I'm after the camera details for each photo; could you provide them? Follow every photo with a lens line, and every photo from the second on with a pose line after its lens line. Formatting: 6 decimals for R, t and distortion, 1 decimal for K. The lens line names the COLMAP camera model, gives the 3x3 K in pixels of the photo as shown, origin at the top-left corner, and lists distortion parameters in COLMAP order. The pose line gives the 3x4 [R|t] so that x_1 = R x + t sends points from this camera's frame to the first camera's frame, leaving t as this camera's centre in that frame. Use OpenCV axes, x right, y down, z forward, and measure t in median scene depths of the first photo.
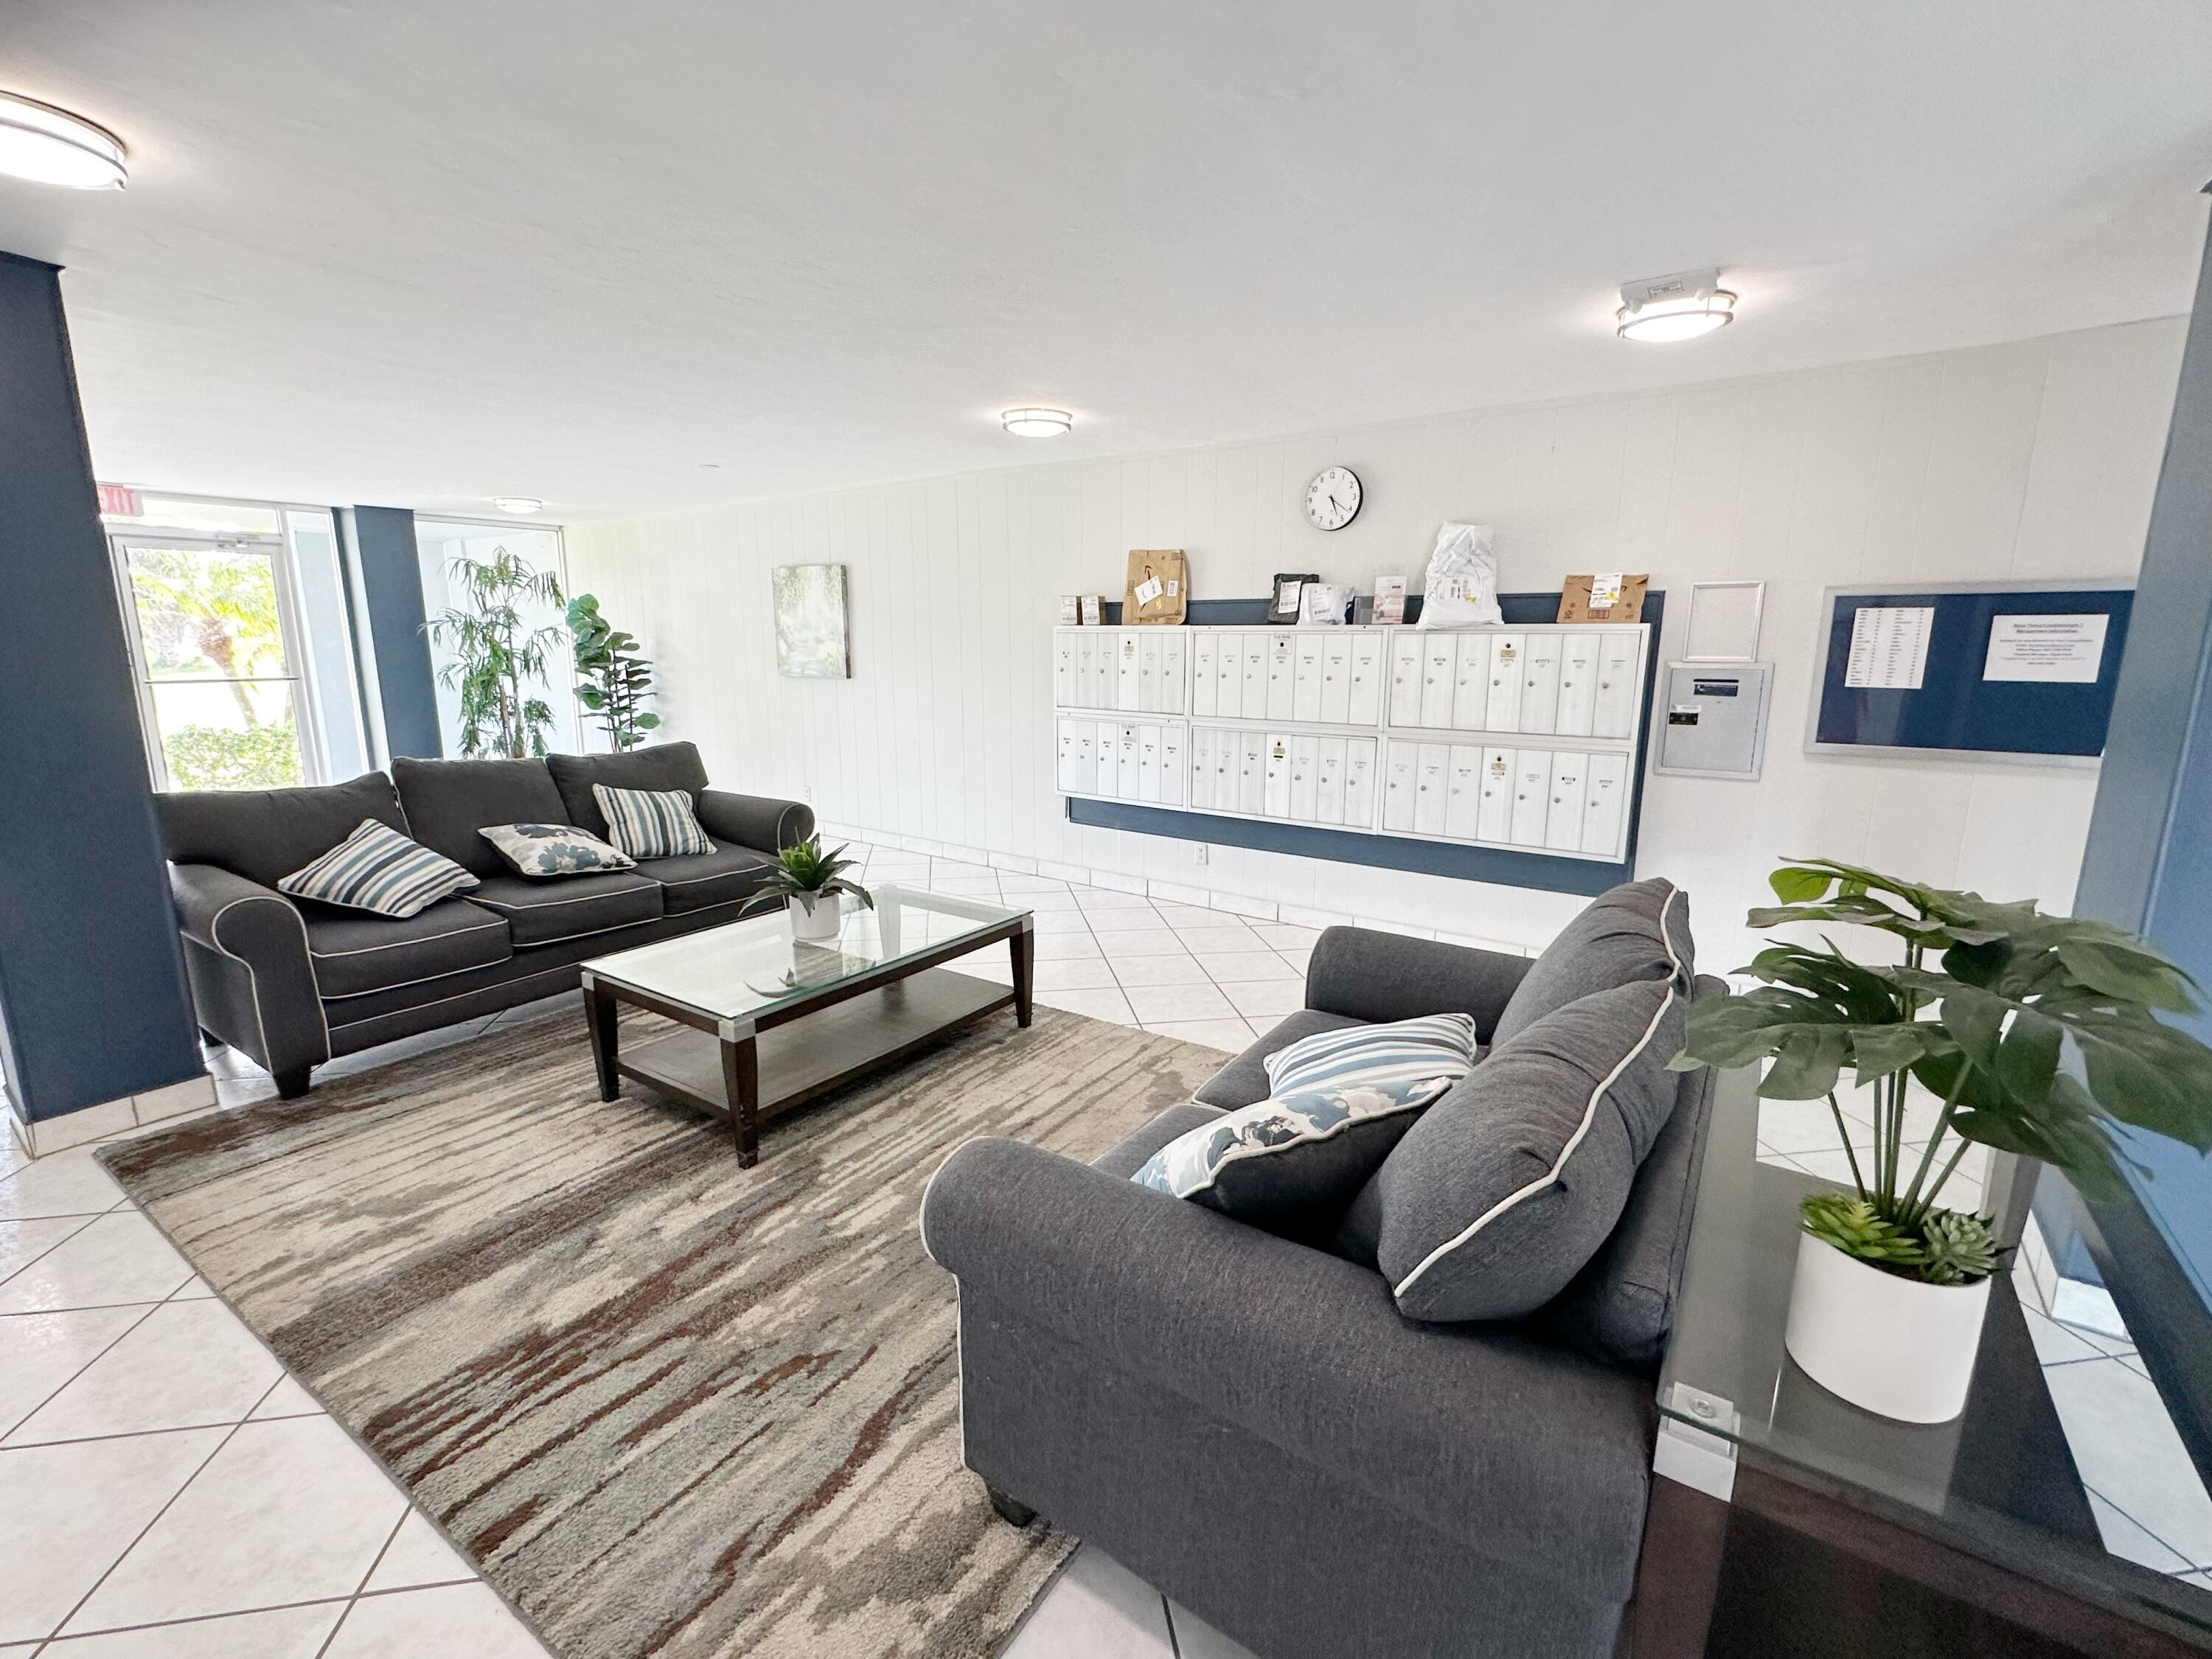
lens RADIAL K [[976.0, 0, 1098.3], [0, 976.0, 814.2], [0, 0, 1]] dist [-0.002572, -0.000504]
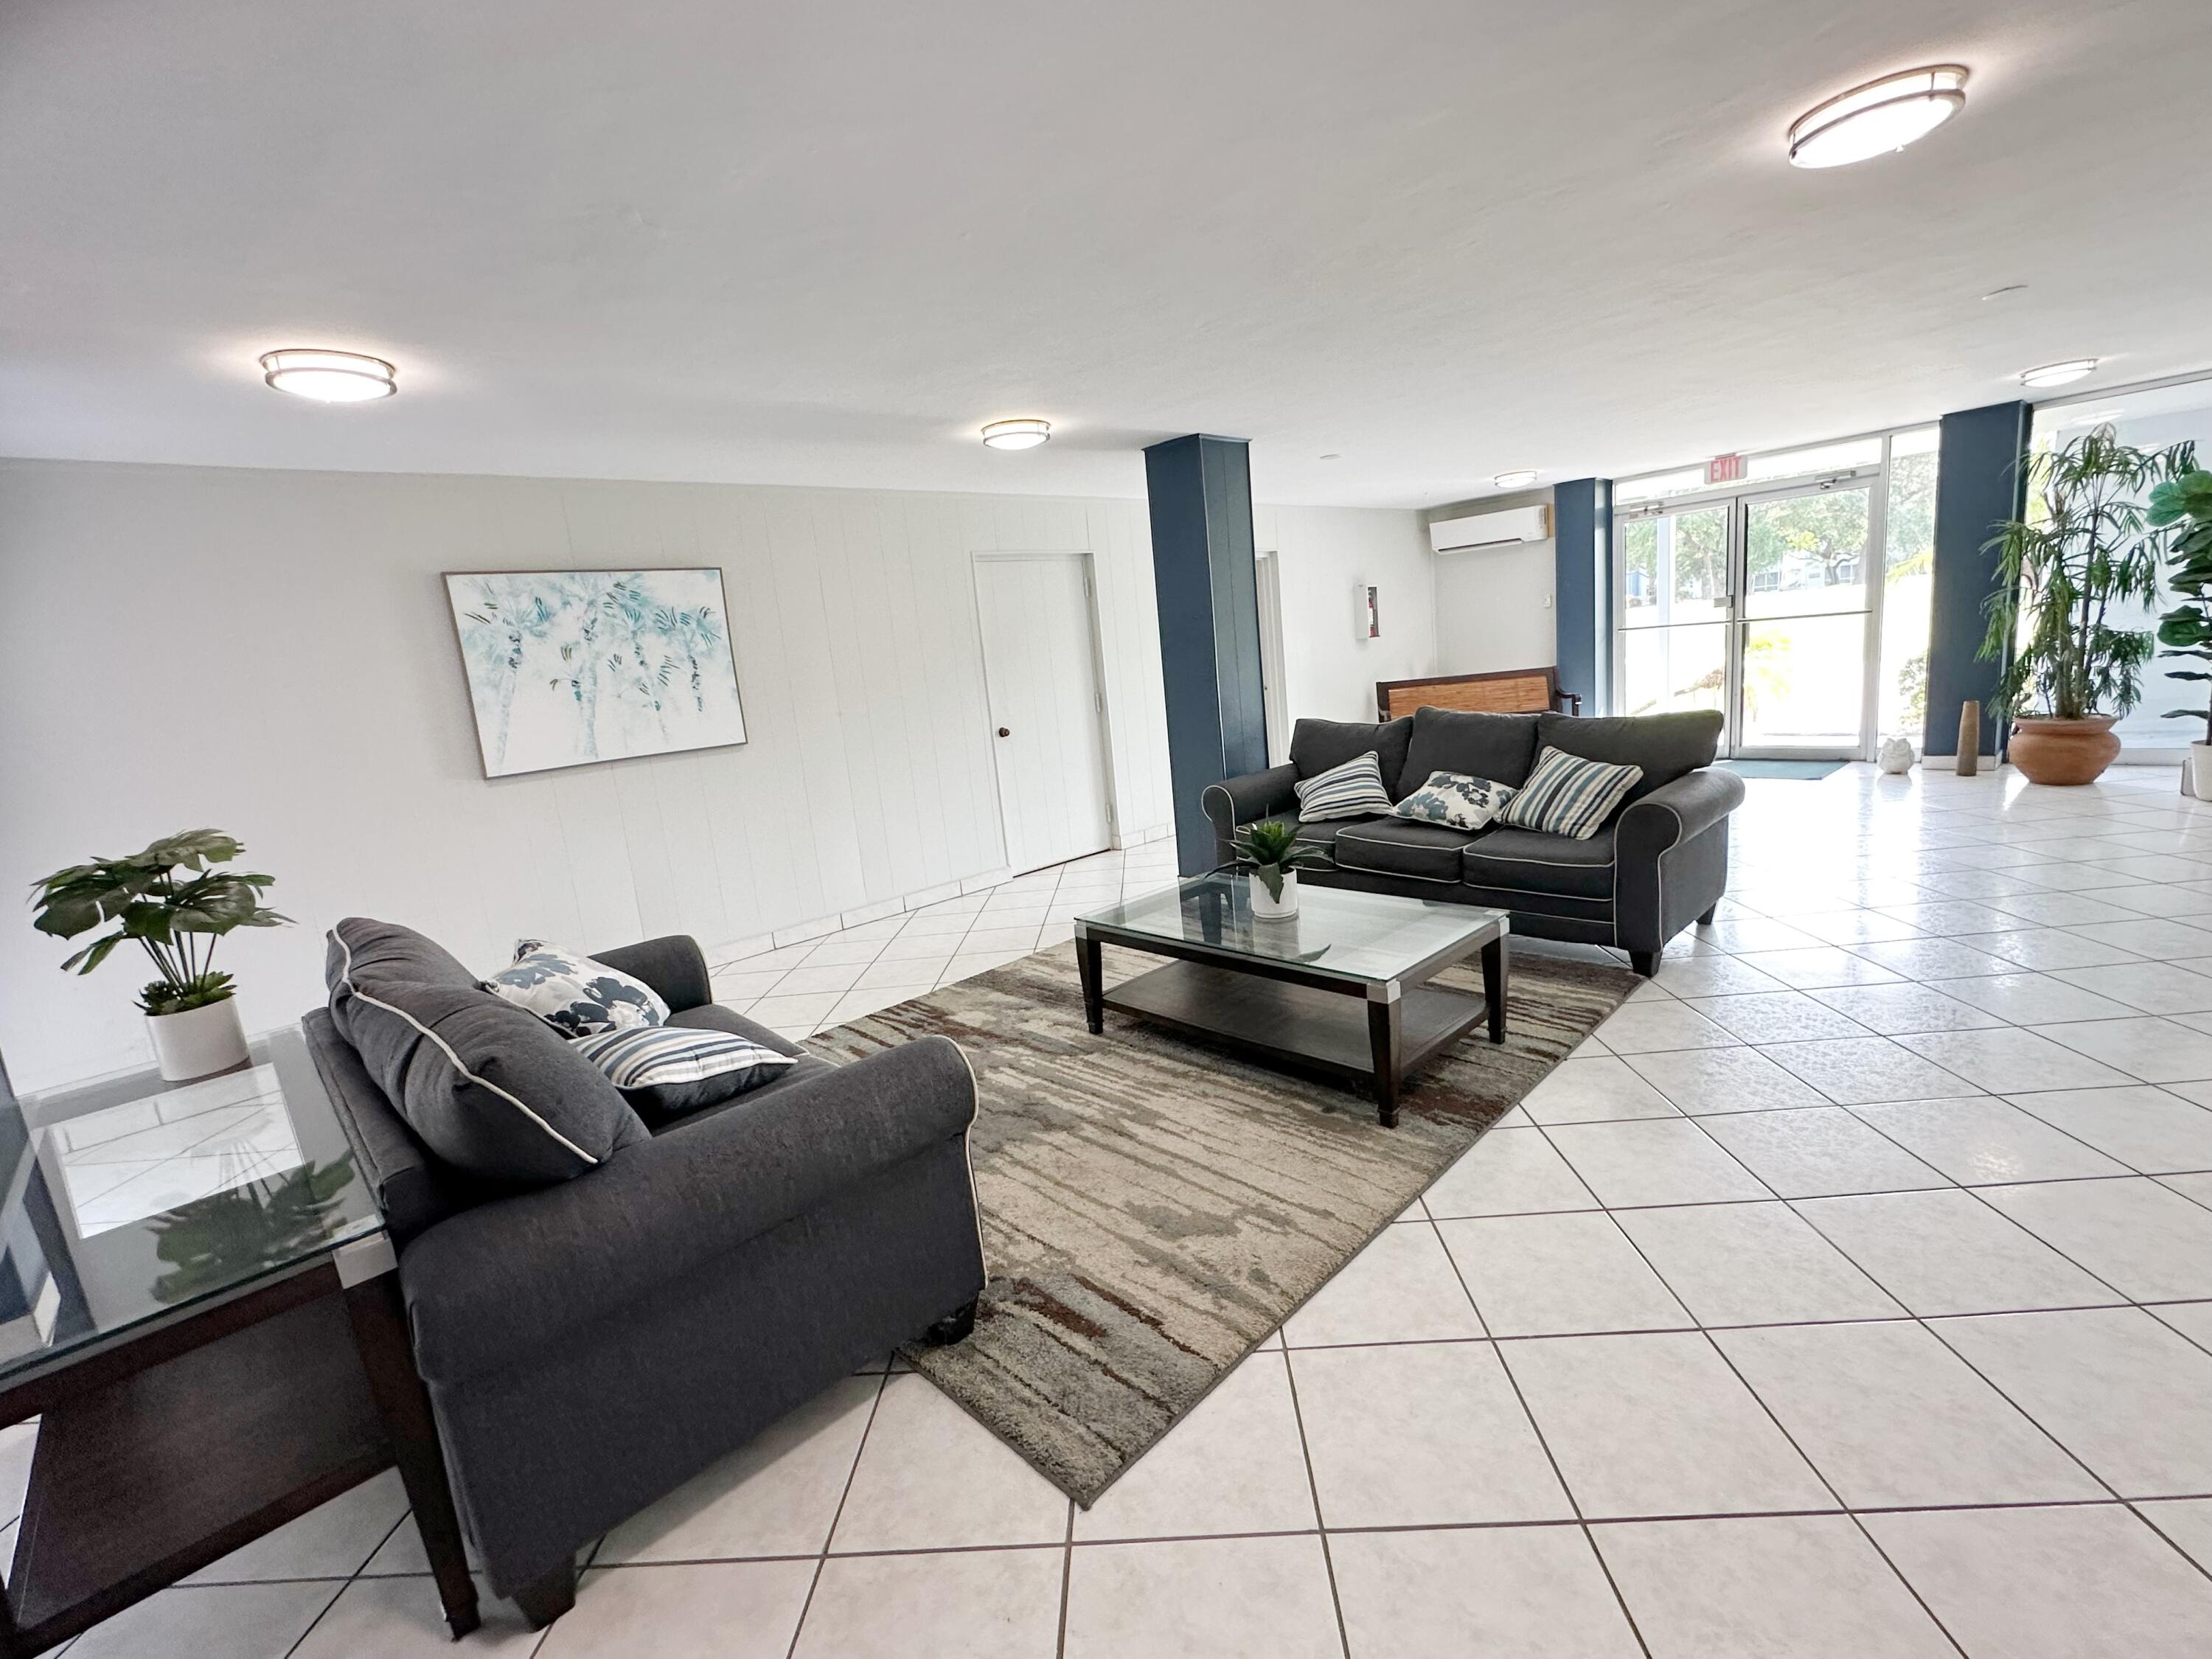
lens RADIAL K [[969.9, 0, 1106.0], [0, 969.9, 829.5], [0, 0, 1]] dist [0.000074, 0.000111]
pose [[-0.181260, 0.199230, -0.963043, 0.787686], [-0.085501, 0.972364, 0.217250, -0.183985], [0.979711, 0.121720, -0.159216, 1.079767]]
